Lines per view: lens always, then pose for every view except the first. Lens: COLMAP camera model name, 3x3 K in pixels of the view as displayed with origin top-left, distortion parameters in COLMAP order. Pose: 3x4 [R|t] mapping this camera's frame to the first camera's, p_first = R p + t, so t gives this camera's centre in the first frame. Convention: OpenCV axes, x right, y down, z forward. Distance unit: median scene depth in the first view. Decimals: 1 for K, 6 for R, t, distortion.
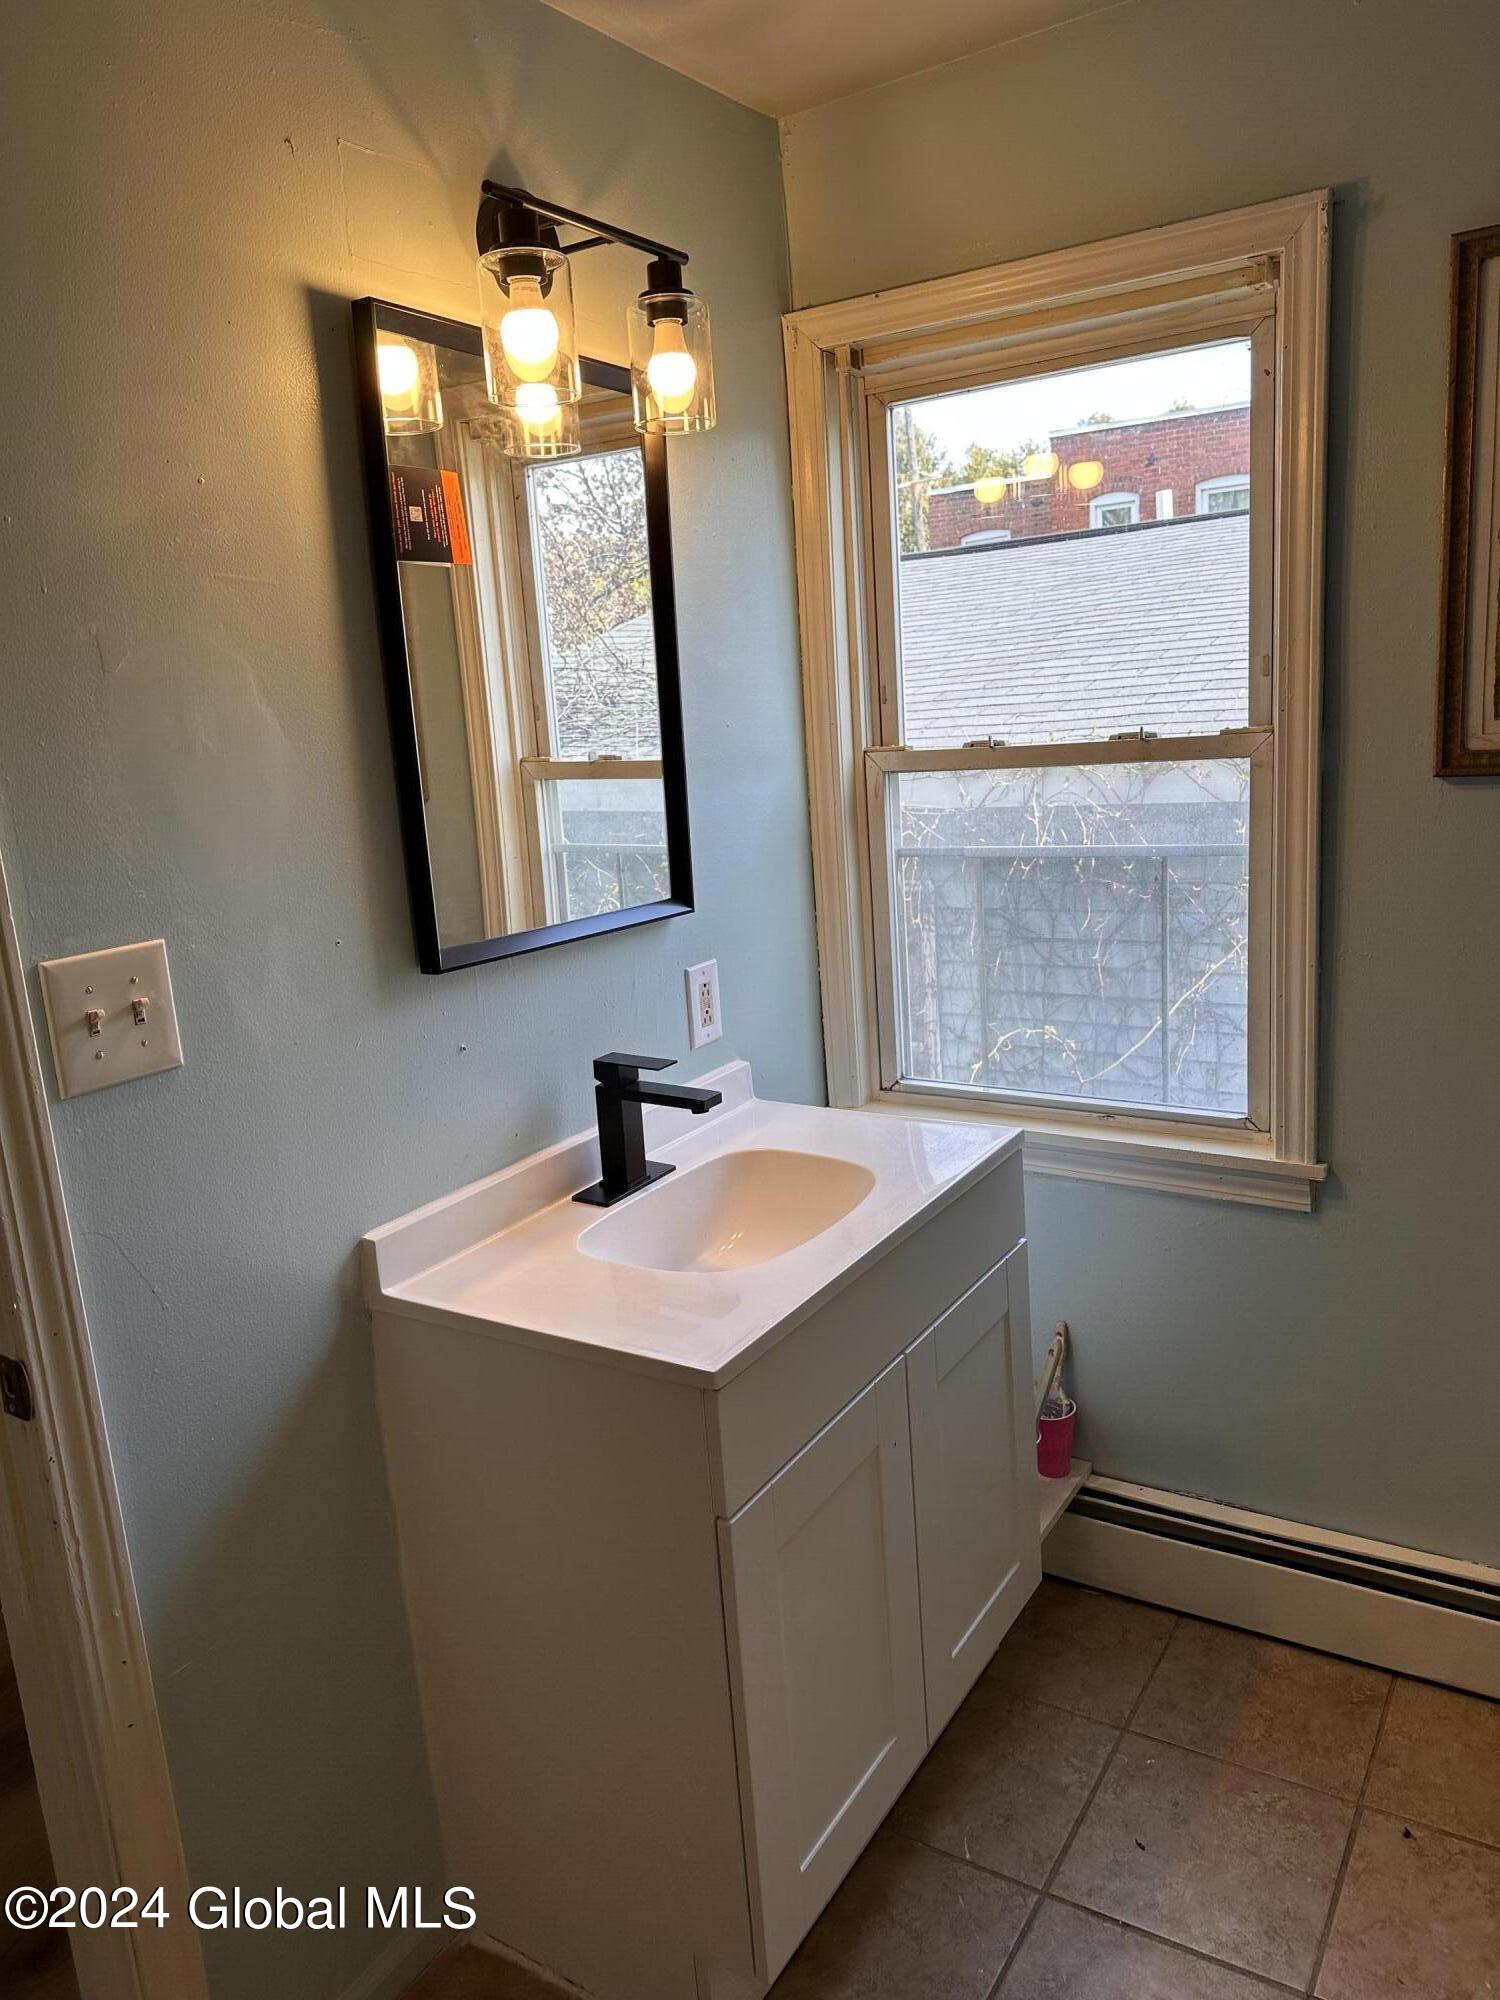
lens RADIAL K [[1390.1, 0, 750.7], [0, 1390.1, 996.1], [0, 0, 1]] dist [0.089727, -0.125096]
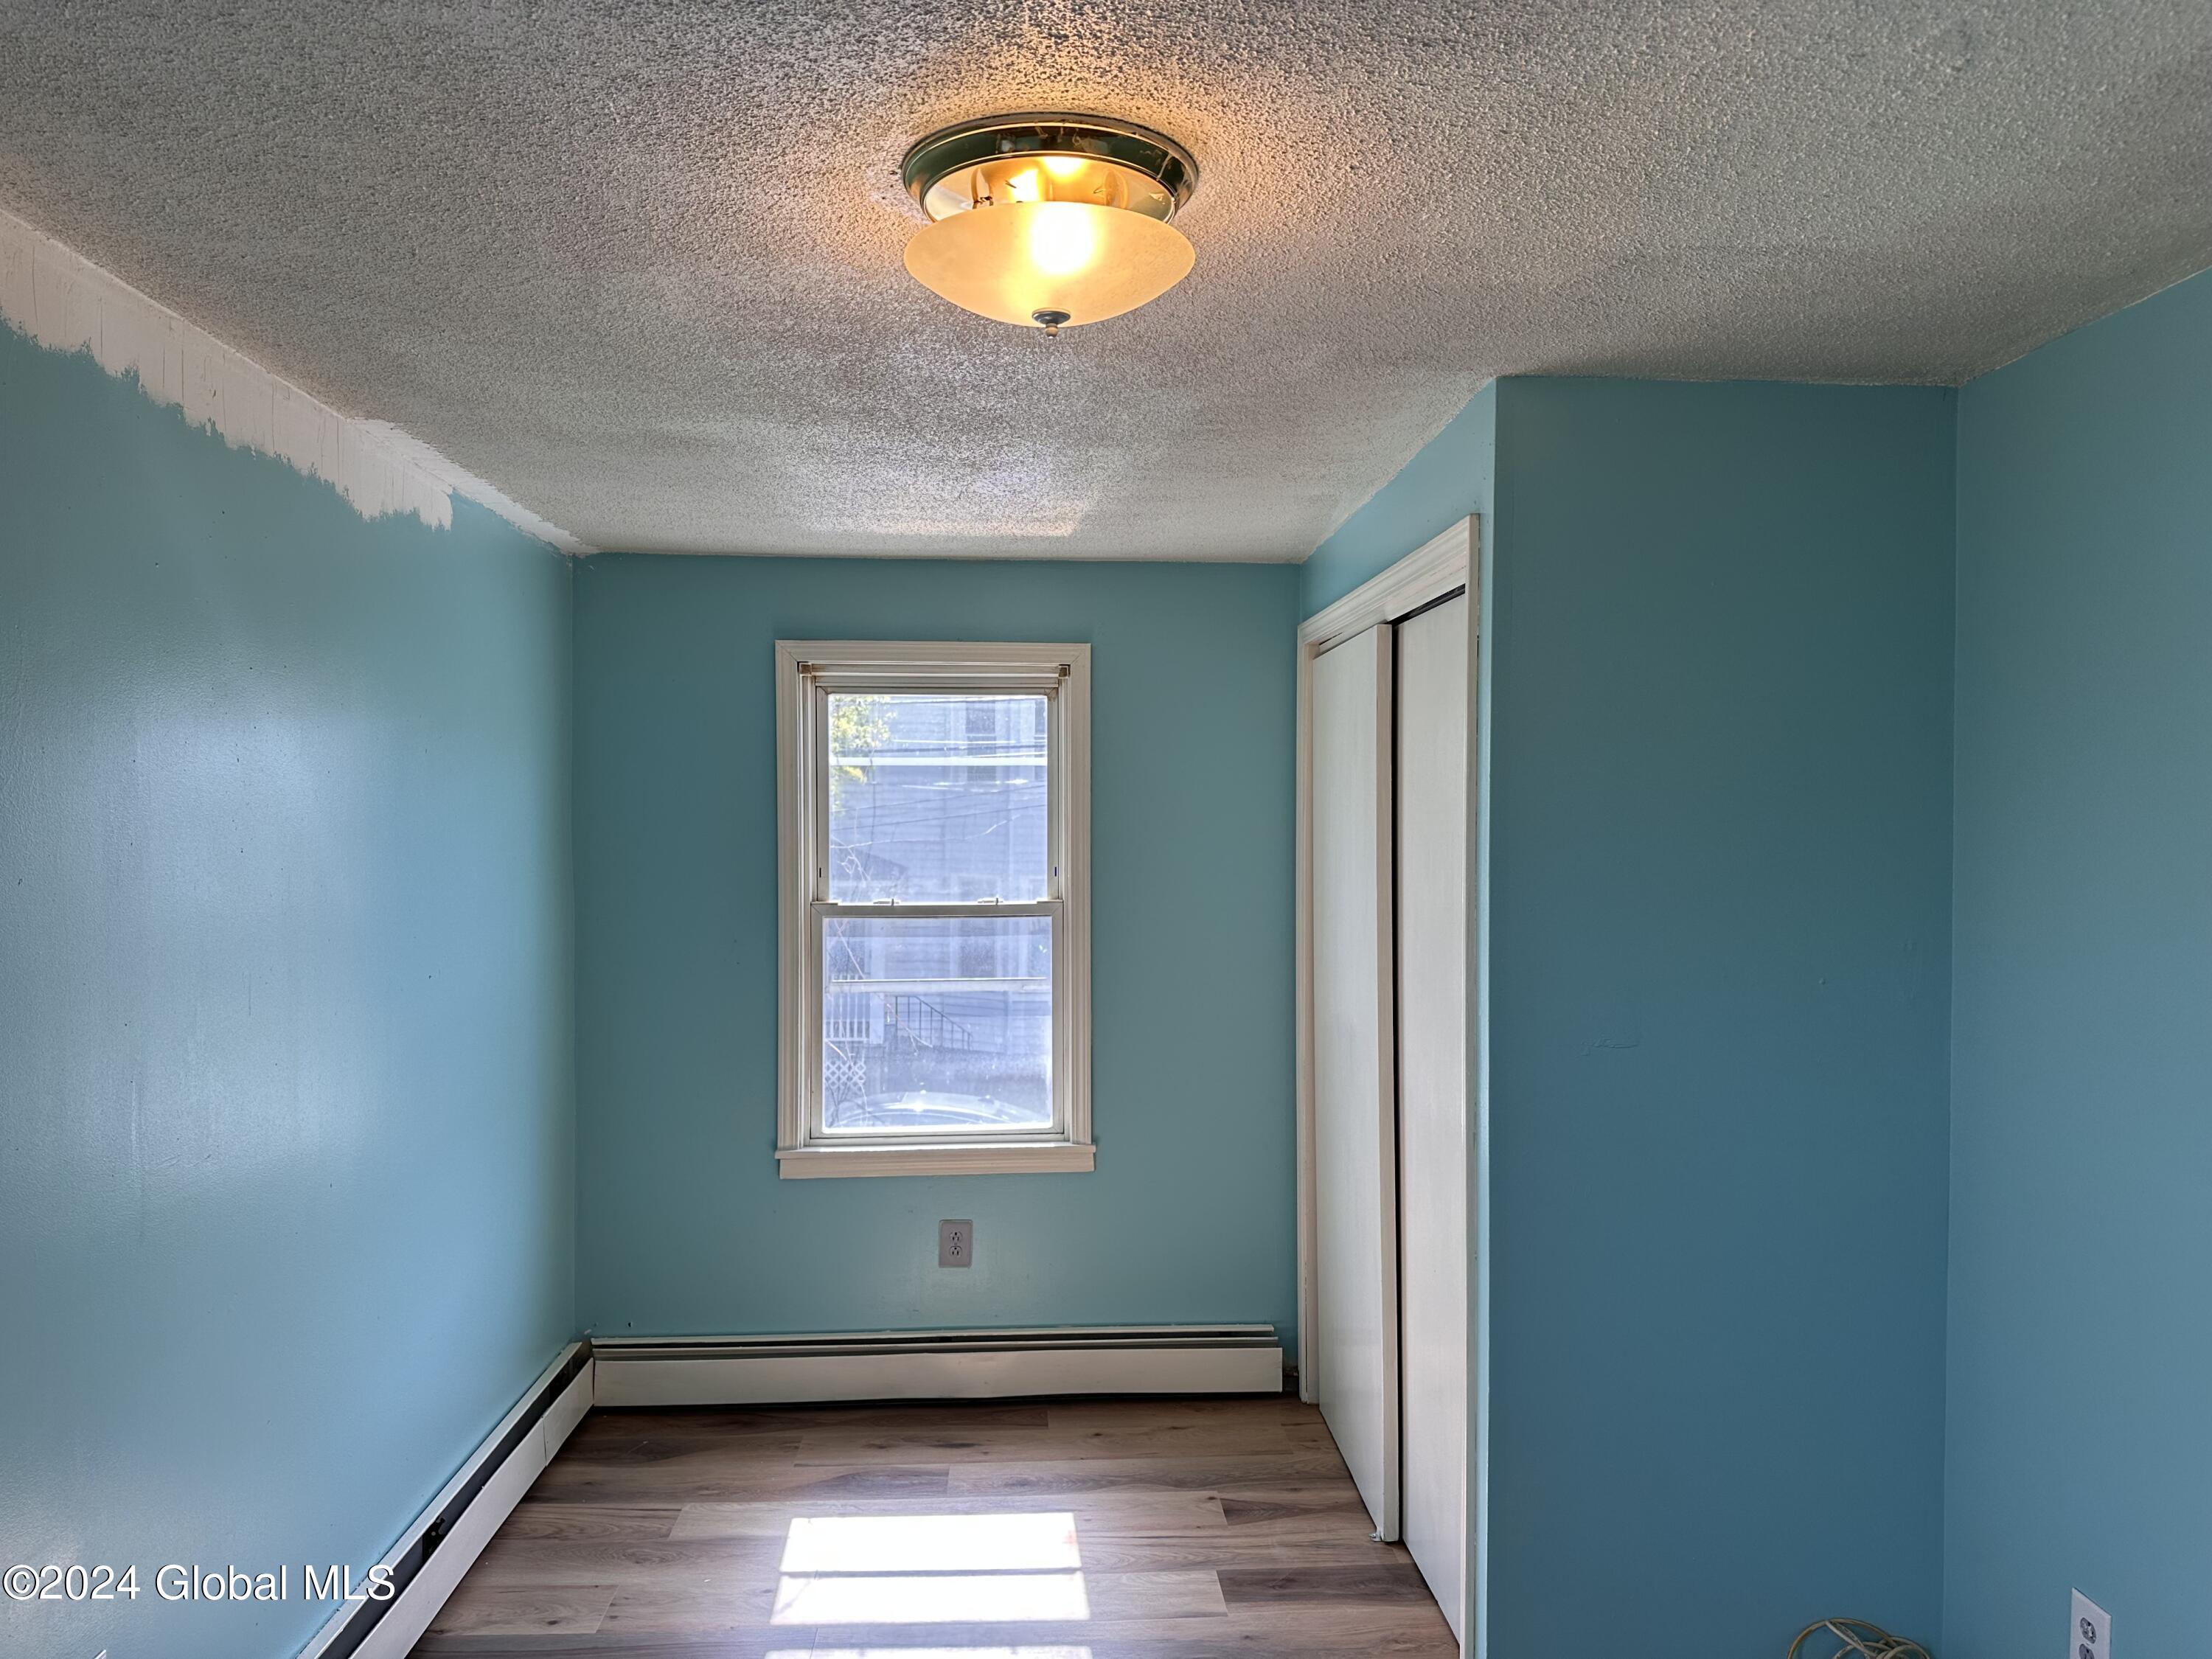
lens RADIAL K [[1537.5, 0, 1106.0], [0, 1537.5, 829.5], [0, 0, 1]] dist [0.089727, -0.125096]
pose [[0.815068, 0.066206, 0.575570, -0.710453], [0.068411, 0.975501, -0.209086, 0.131471], [-0.575312, 0.209795, 0.790571, -0.592369]]
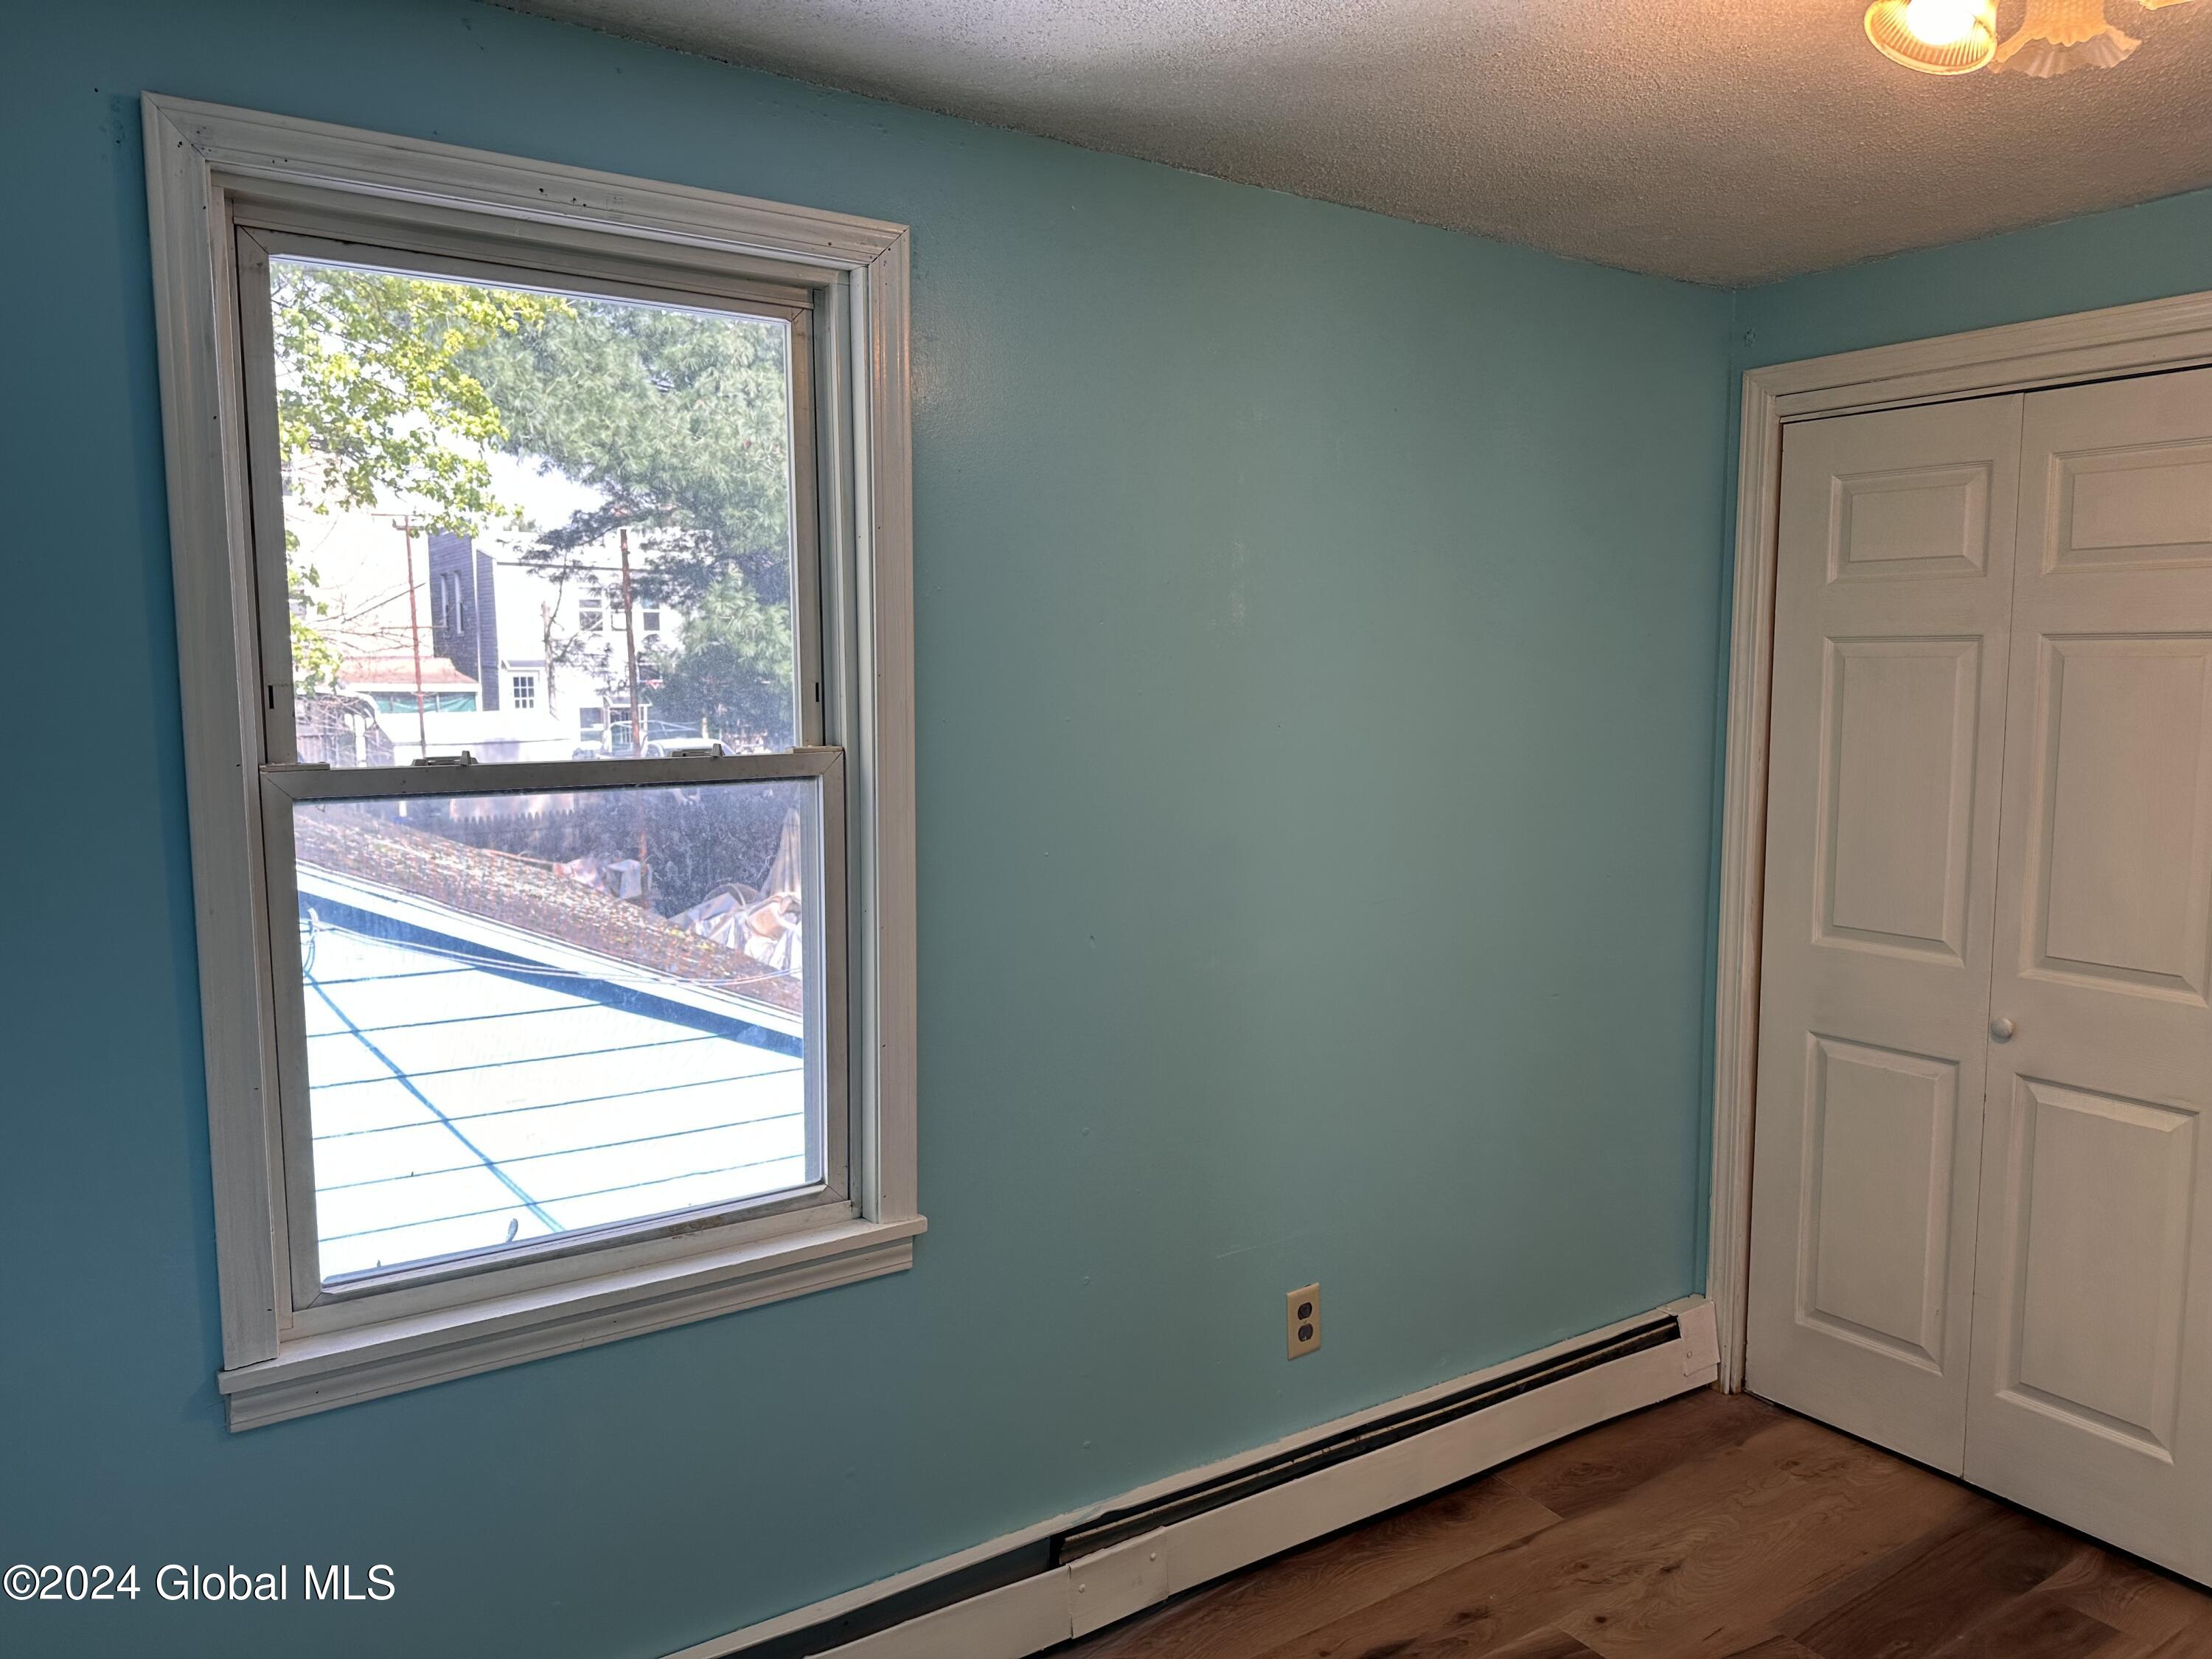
lens RADIAL K [[1537.5, 0, 1106.0], [0, 1537.5, 829.5], [0, 0, 1]] dist [0.089727, -0.125096]
pose [[0.430562, -0.034137, 0.901915, -0.443739], [0.163547, 0.985693, -0.040767, -0.067242], [-0.887620, 0.165058, 0.429985, 0.415878]]
